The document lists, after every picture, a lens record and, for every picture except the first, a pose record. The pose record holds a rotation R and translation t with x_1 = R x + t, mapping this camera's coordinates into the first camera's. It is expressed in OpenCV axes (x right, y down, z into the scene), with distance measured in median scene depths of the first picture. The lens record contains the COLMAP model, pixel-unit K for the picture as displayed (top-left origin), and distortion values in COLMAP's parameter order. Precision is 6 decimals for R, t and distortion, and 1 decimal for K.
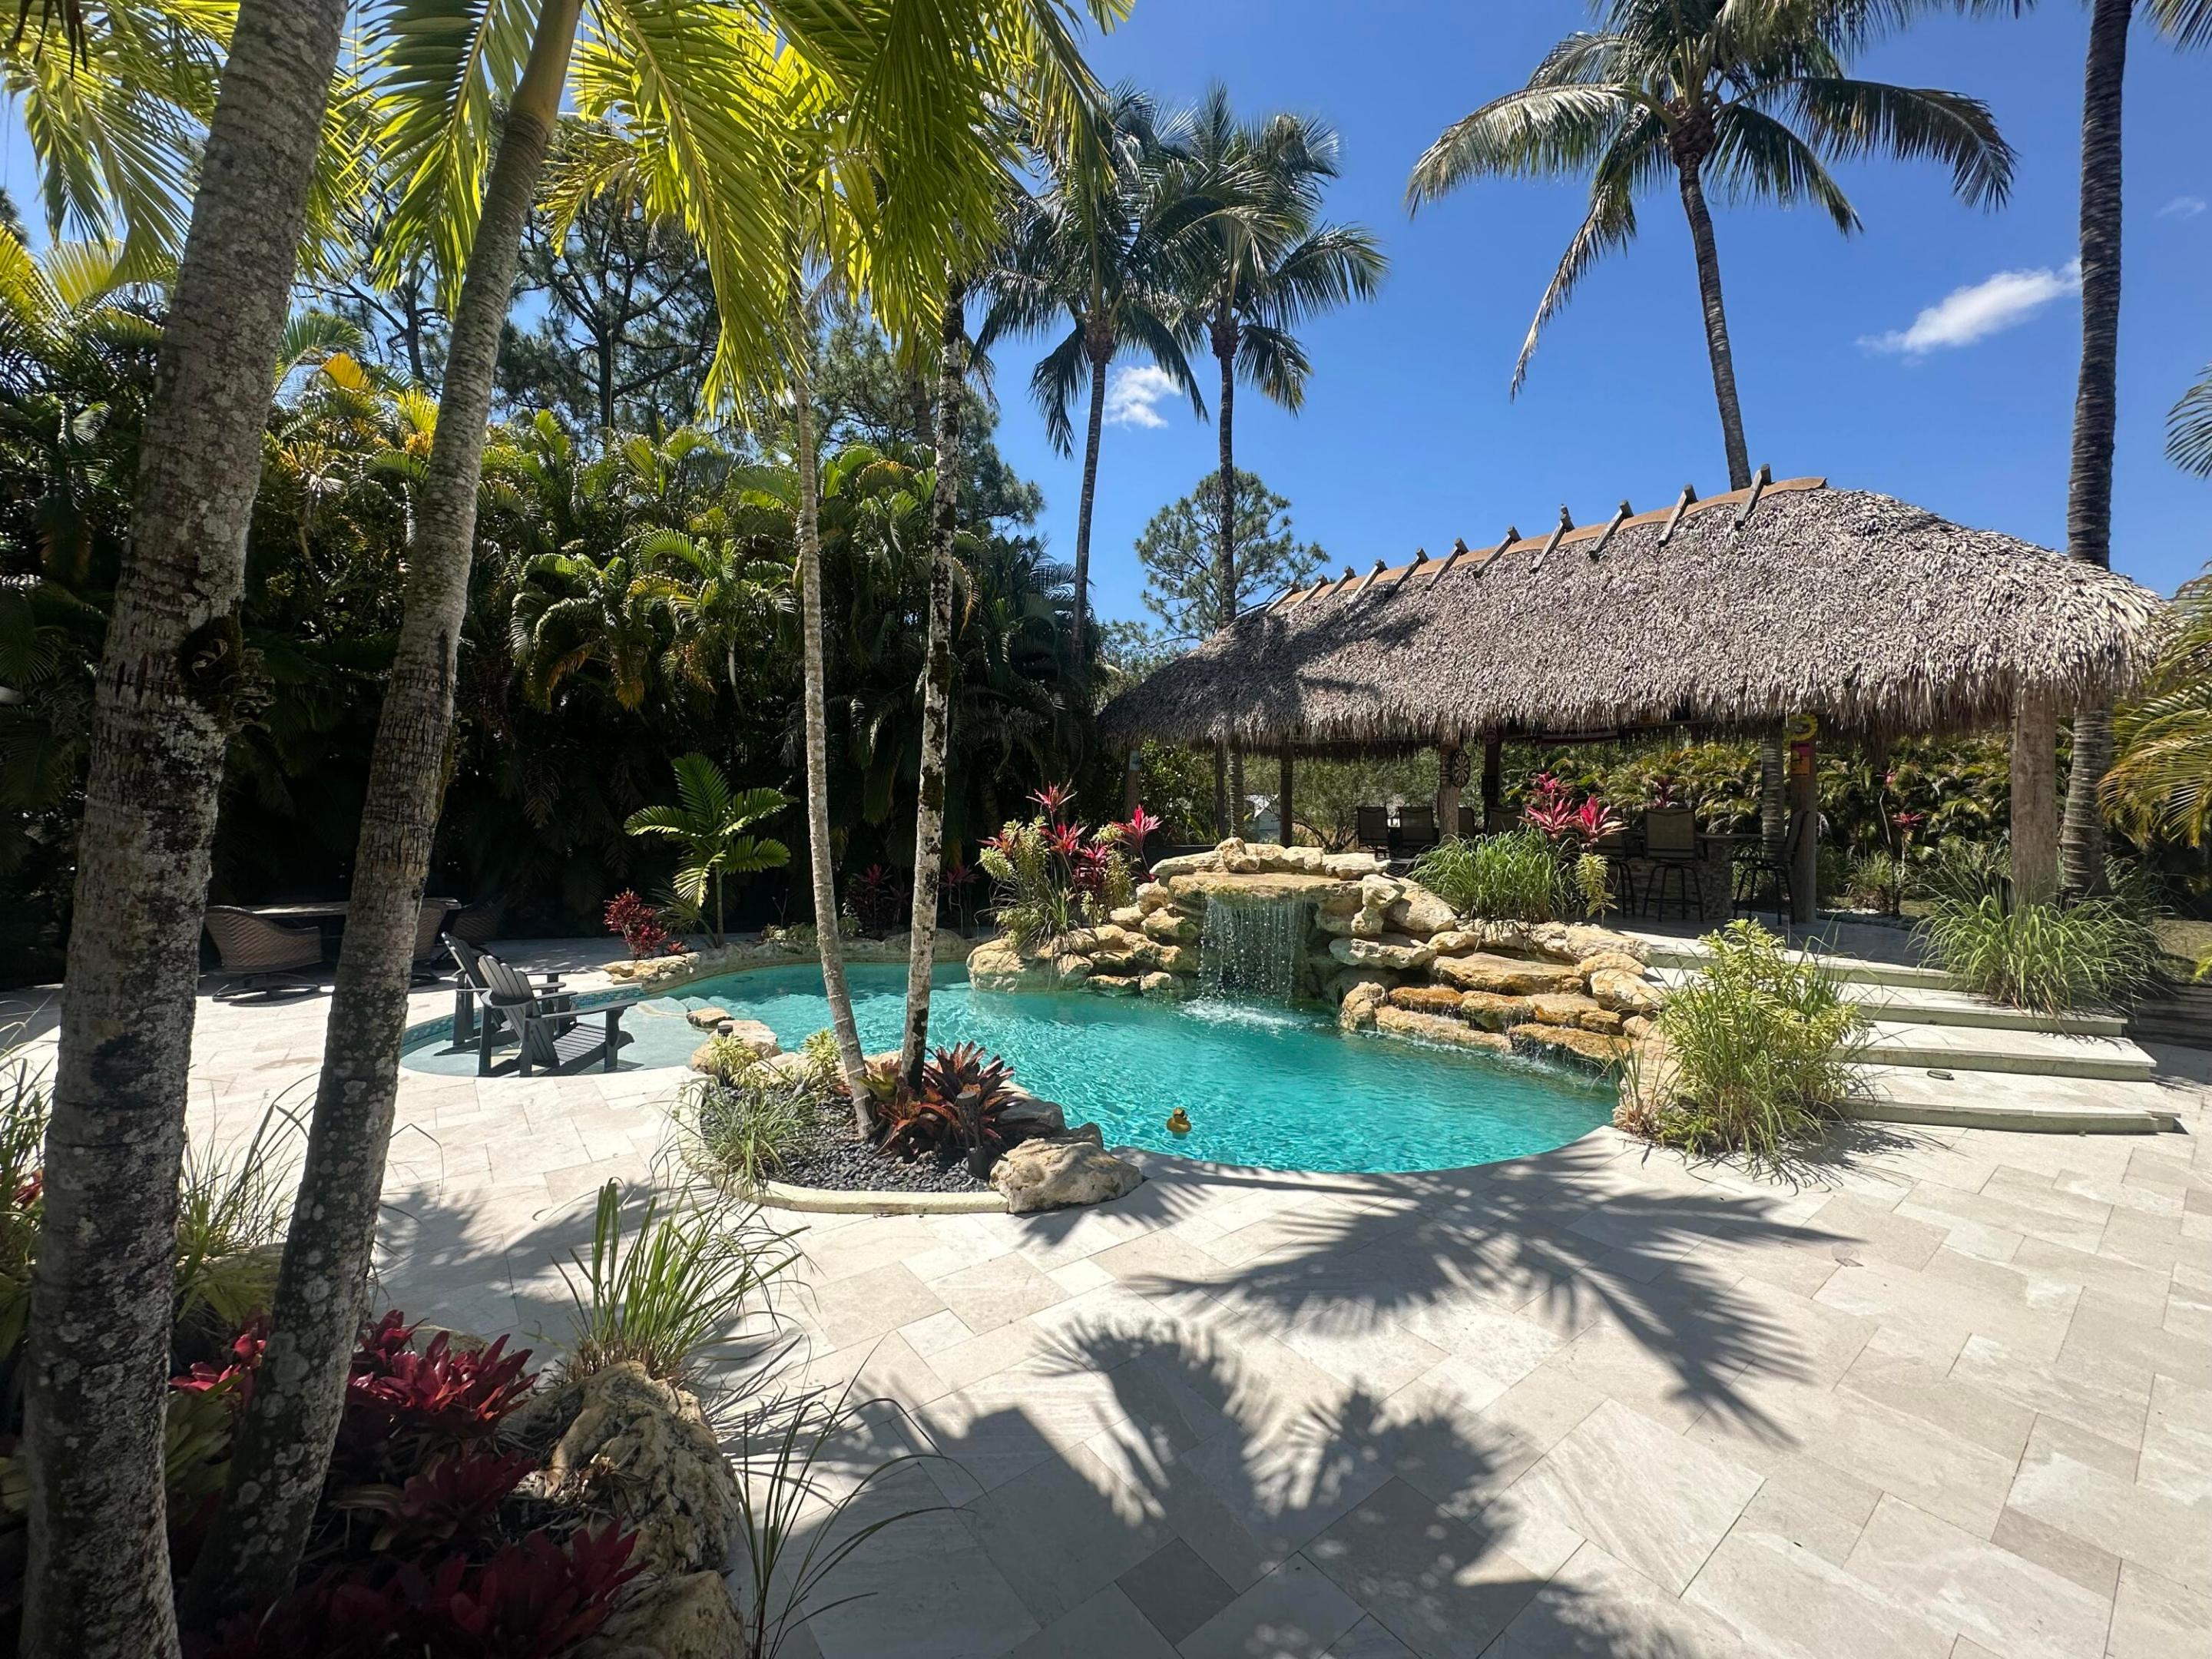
lens RADIAL K [[883.3, 0, 1104.2], [0, 883.3, 830.3], [0, 0, 1]] dist [-0.001372, 0.000386]
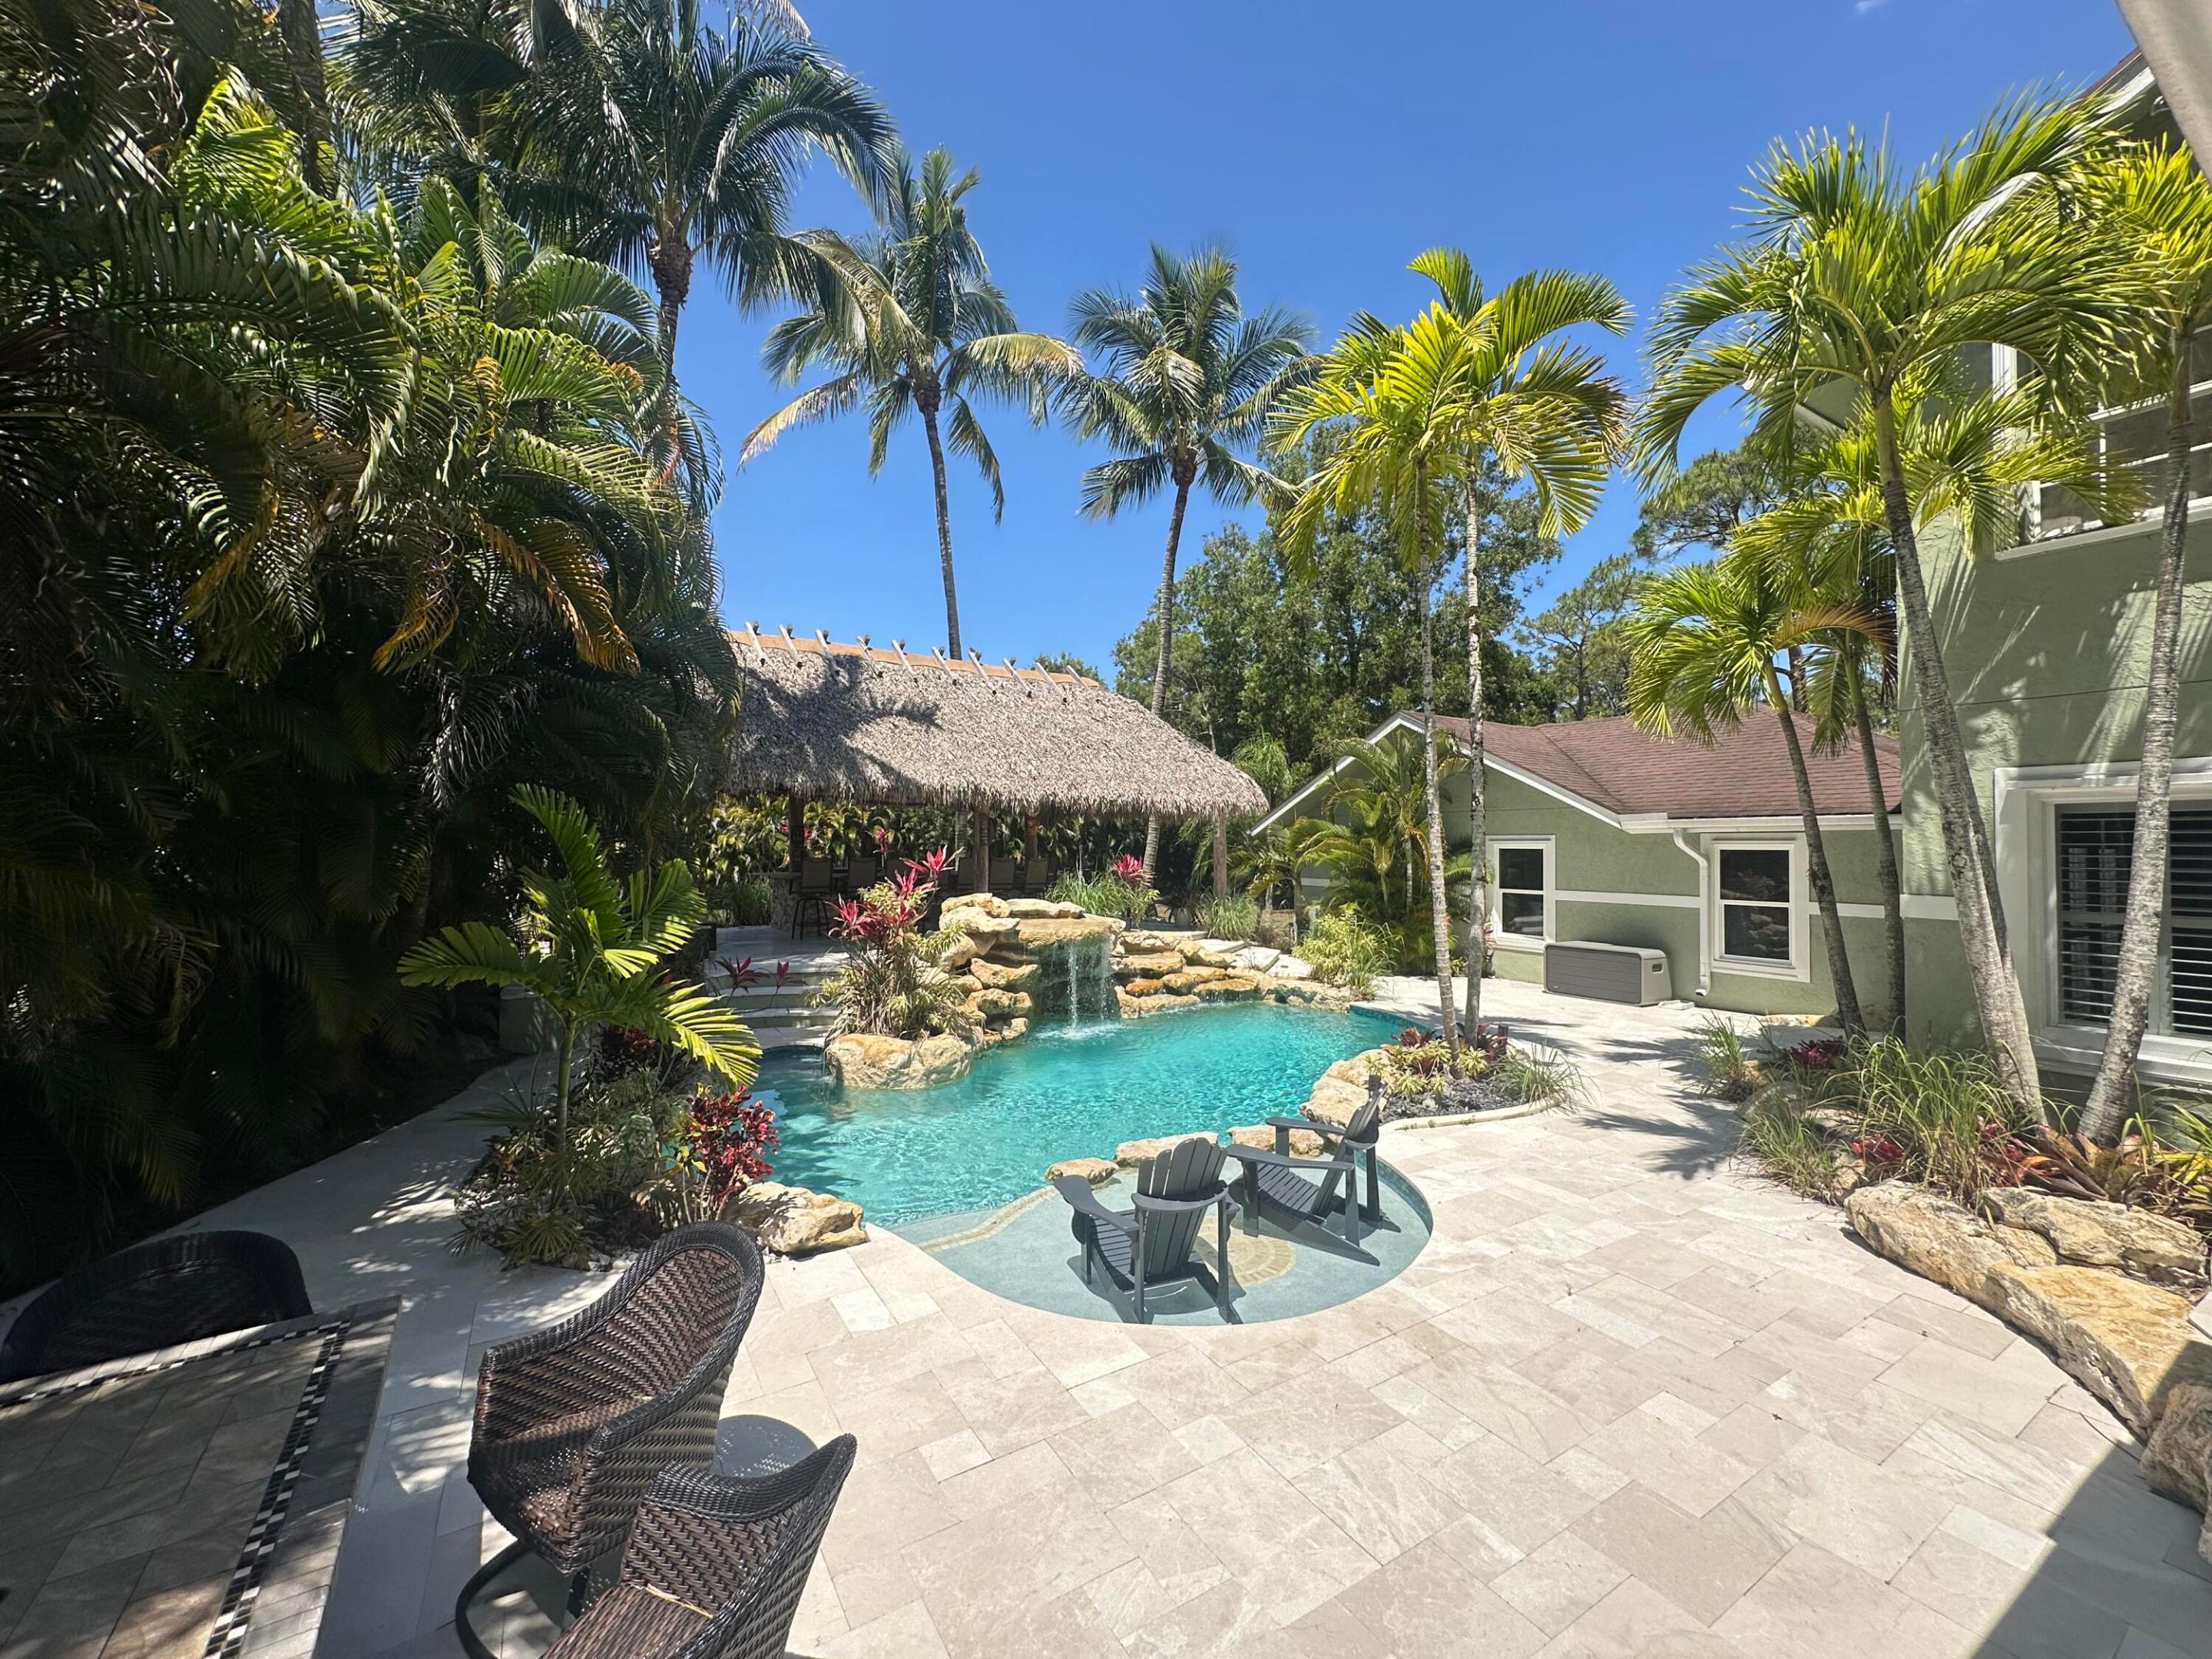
lens RADIAL K [[885.3, 0, 1103.0], [0, 885.3, 830.2], [0, 0, 1]] dist [-0.000500, 0.000193]
pose [[0.108637, 0.005315, 0.994067, -1.360877], [0.014740, 0.999867, -0.006956, -0.089383], [-0.993972, 0.015408, 0.108544, 1.004760]]
